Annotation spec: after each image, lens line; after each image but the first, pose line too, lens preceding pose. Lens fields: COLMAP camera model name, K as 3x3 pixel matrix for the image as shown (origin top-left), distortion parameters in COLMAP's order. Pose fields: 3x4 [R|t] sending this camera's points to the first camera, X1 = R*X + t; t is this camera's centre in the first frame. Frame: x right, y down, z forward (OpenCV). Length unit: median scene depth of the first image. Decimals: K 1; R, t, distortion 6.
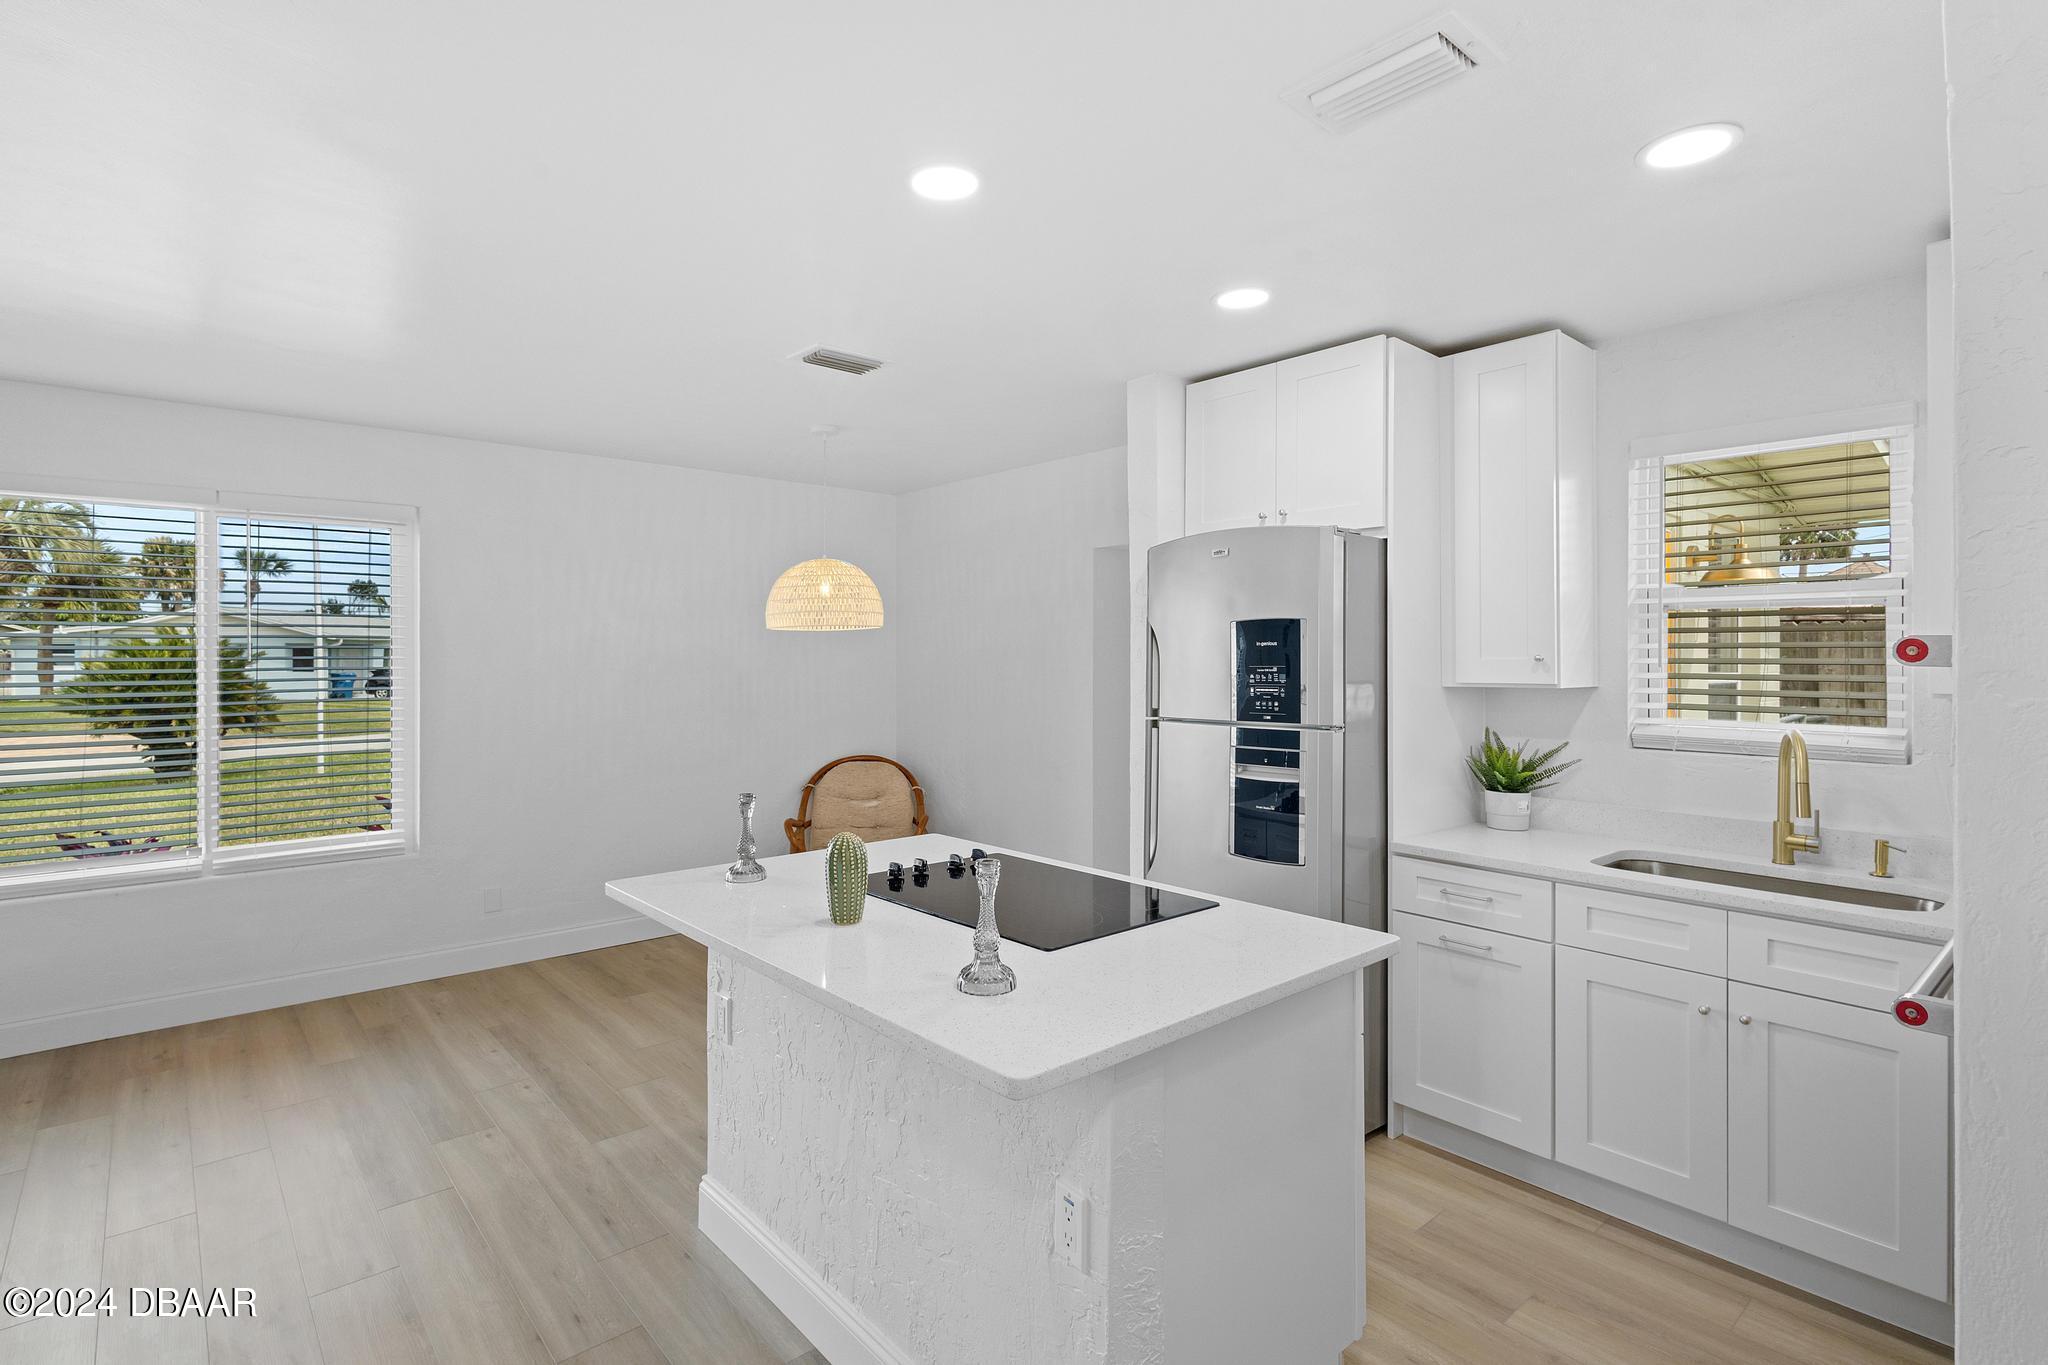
lens RADIAL K [[992.9, 0, 1007.7], [0, 992.9, 658.0], [0, 0, 1]] dist [0.006048, 0.000138]
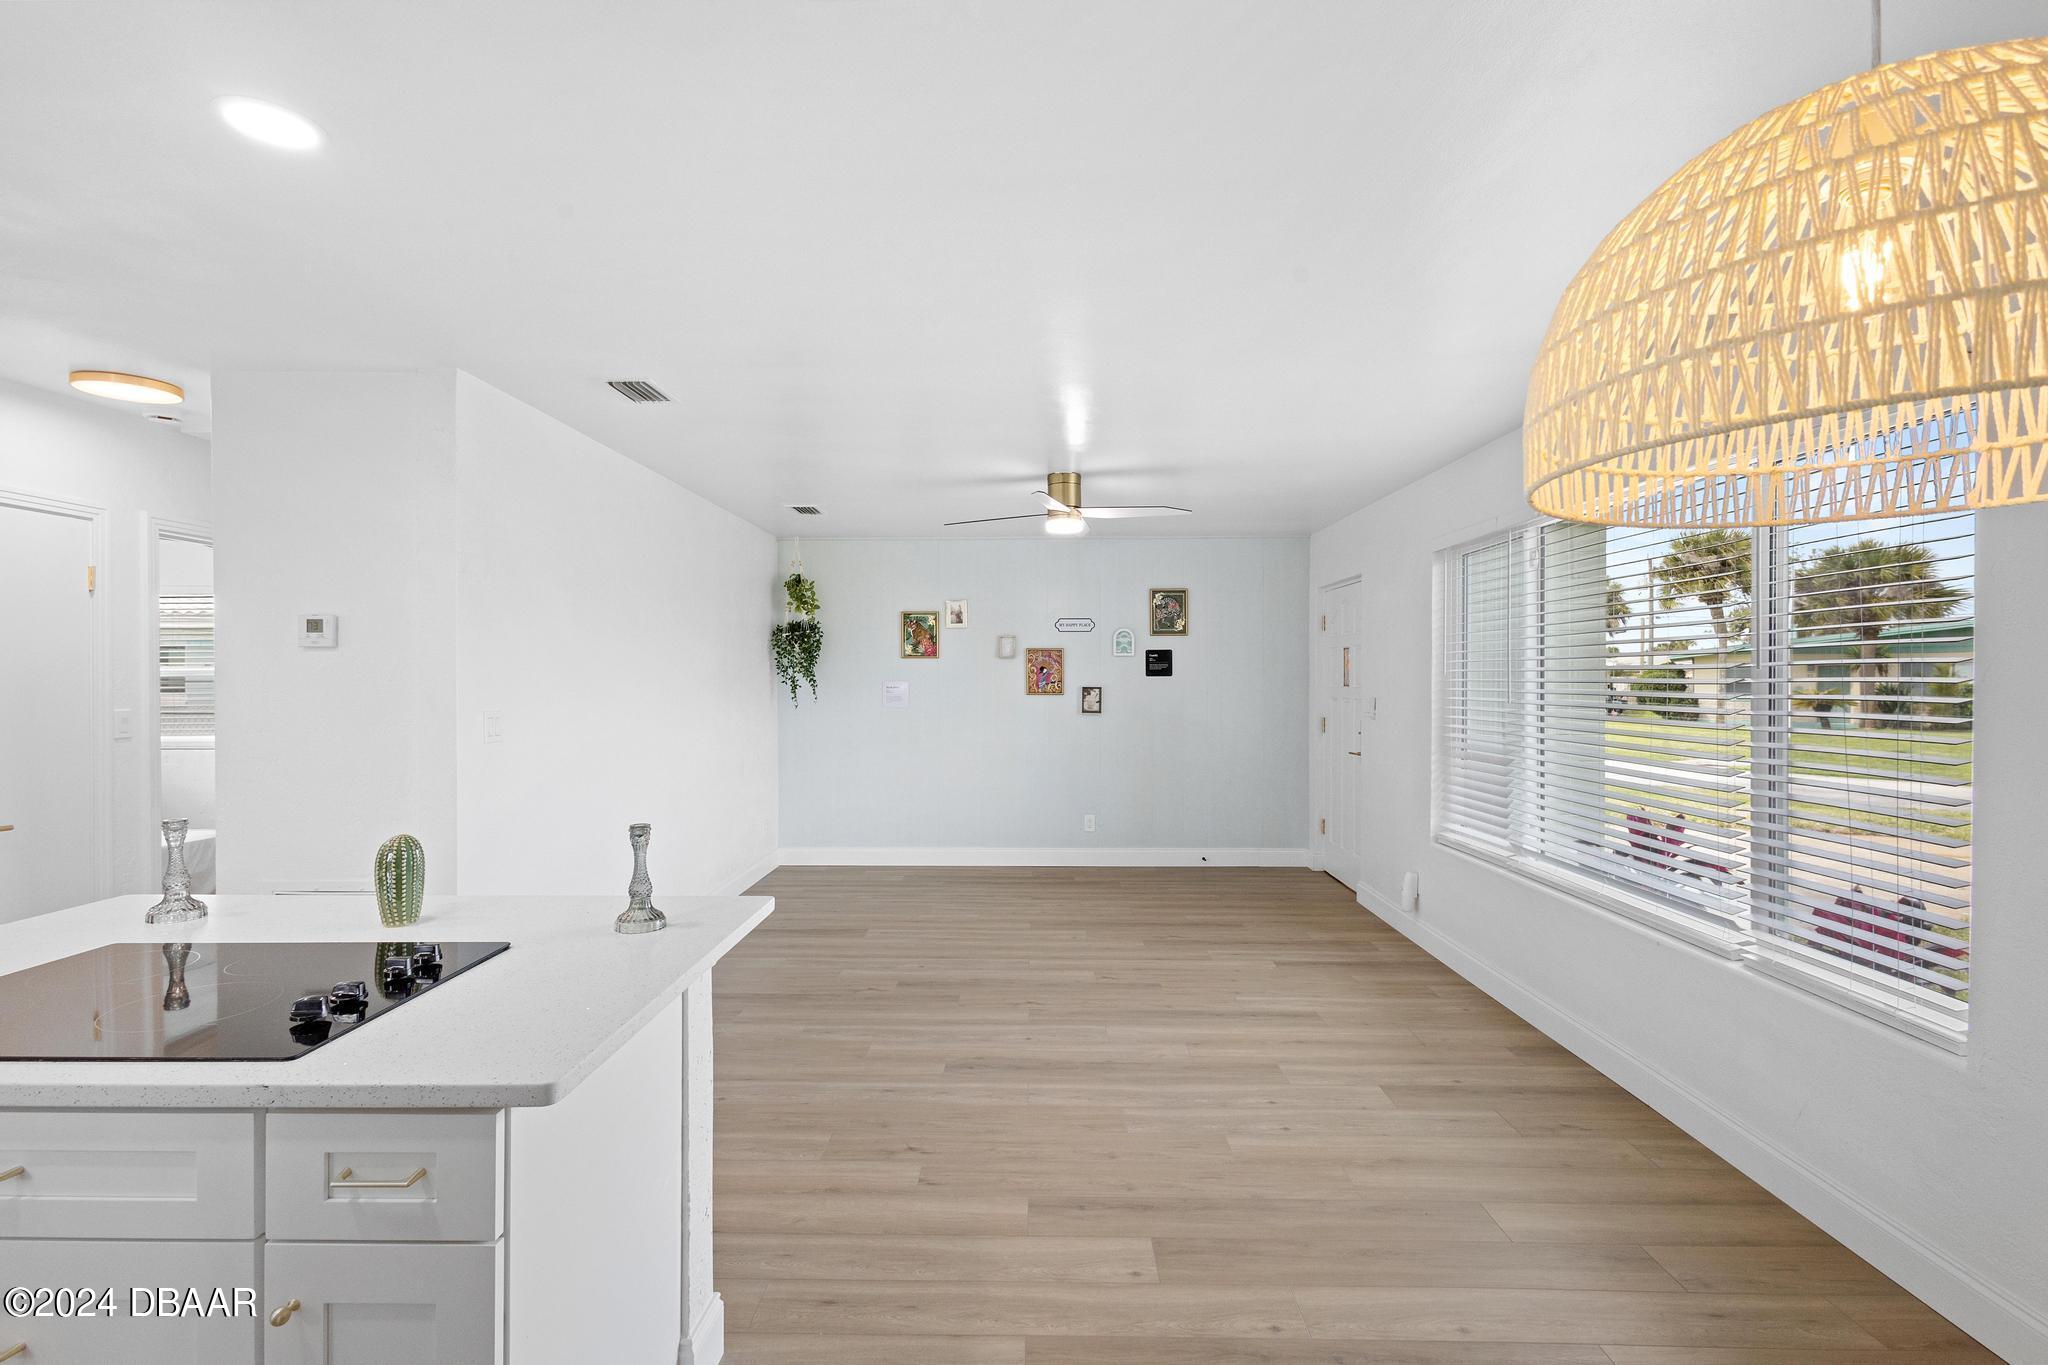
lens RADIAL K [[934.8, 0, 1021.0], [0, 934.8, 688.0], [0, 0, 1]] dist [0.001277, 0.000027]
pose [[-0.665706, 0.009089, -0.746159, 0.082371], [-0.000177, 0.999924, 0.012338, 0.010163], [0.746214, 0.008346, -0.665653, 1.415644]]
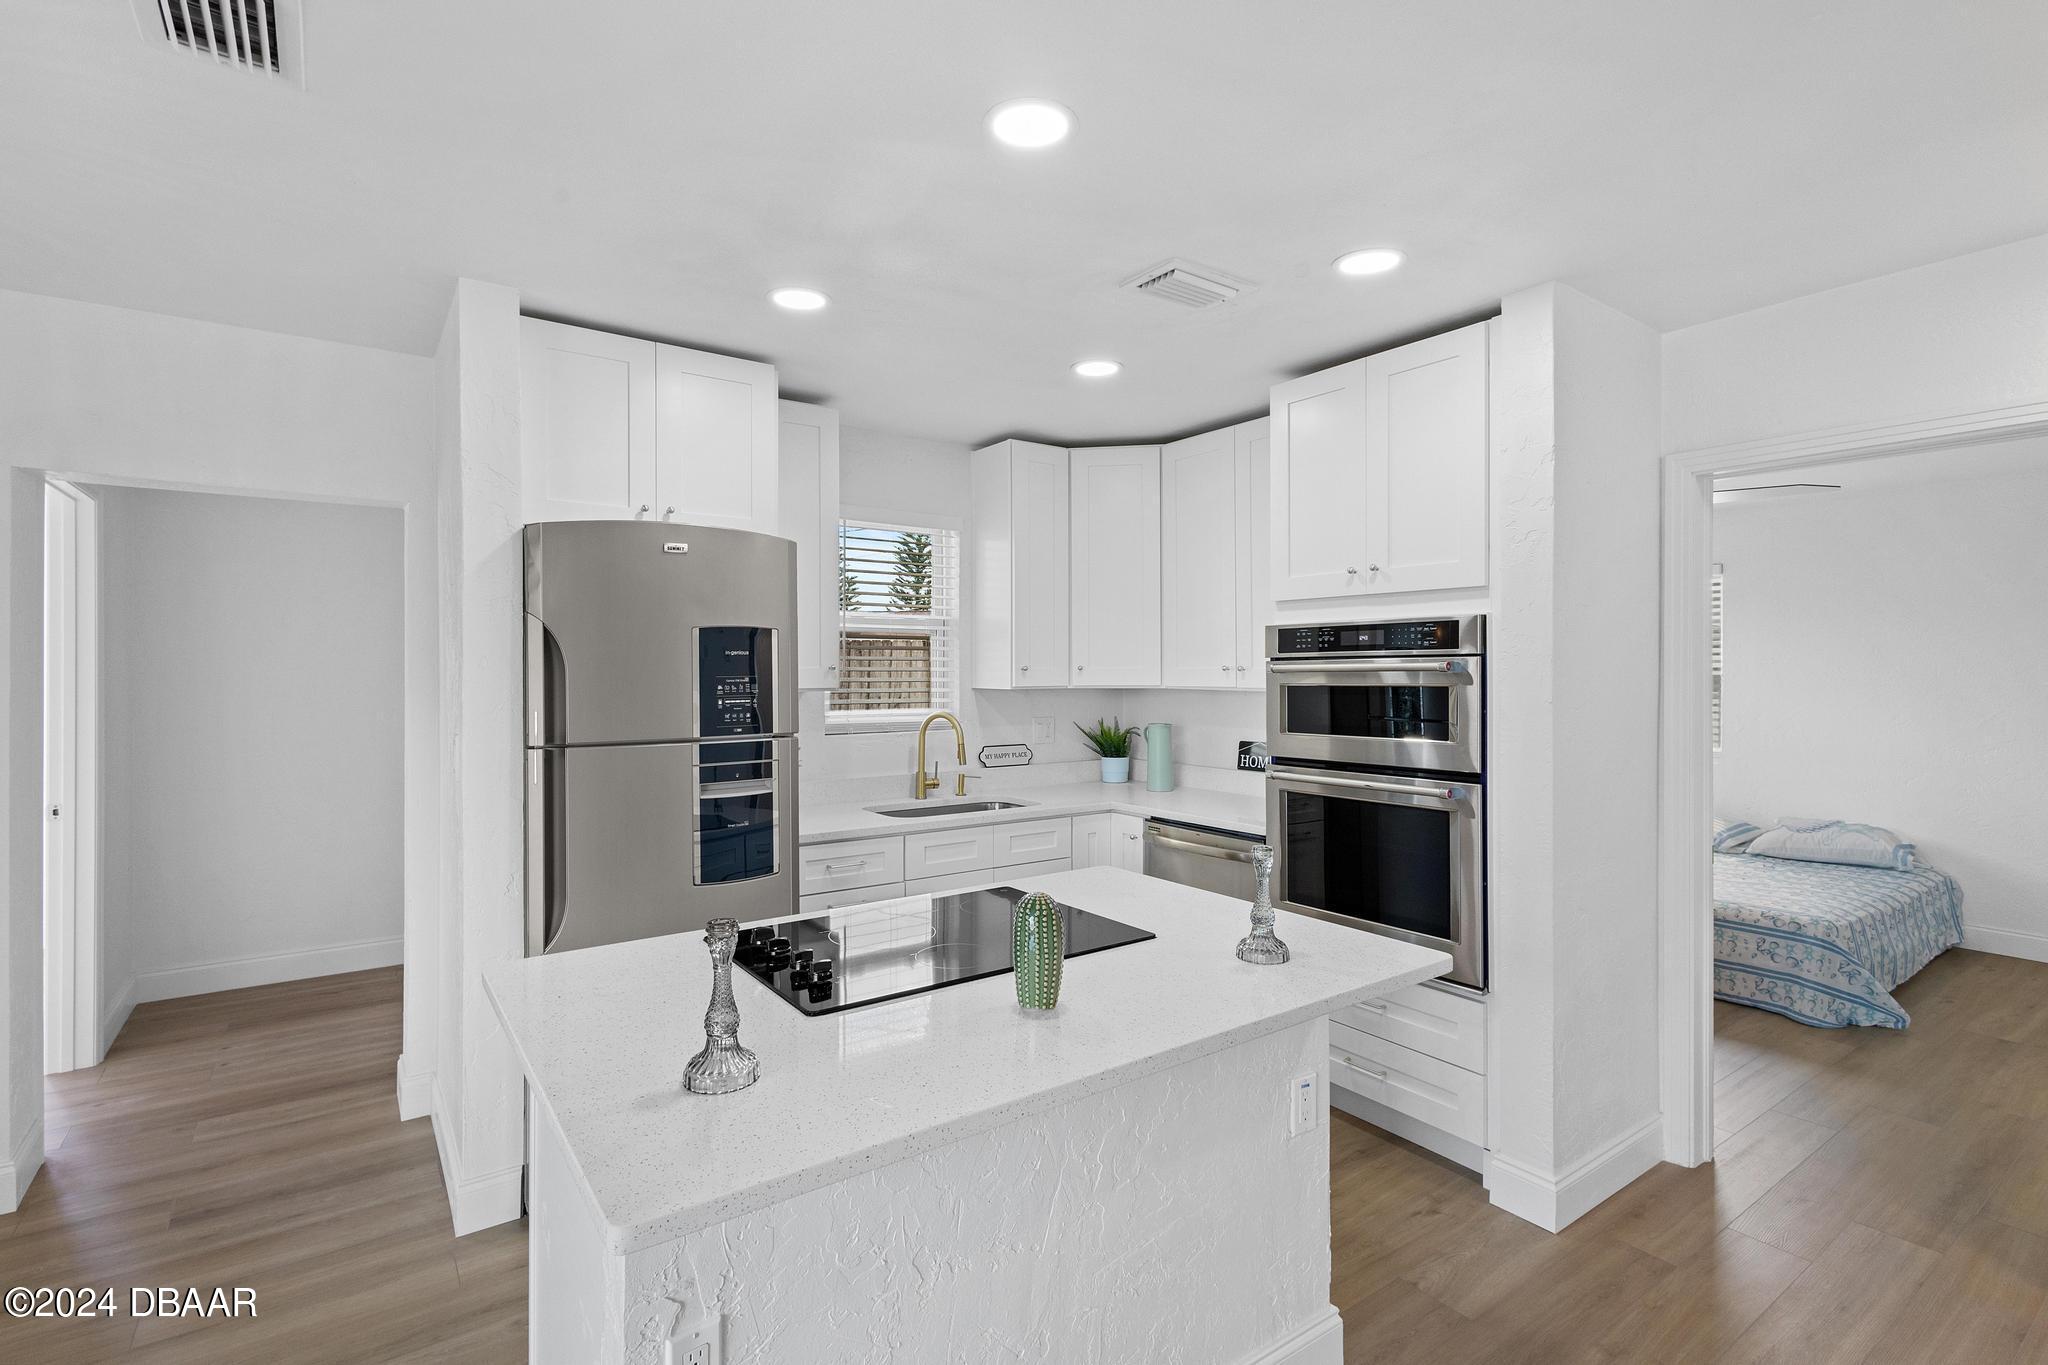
lens RADIAL K [[956.1, 0, 1013.1], [0, 956.1, 672.4], [0, 0, 1]] dist [0.012001, 0.000137]
pose [[0.095582, -0.008258, 0.995387, -0.620289], [-0.000676, 0.999965, 0.008361, -0.003297], [-0.995421, -0.001472, 0.095573, 0.640300]]
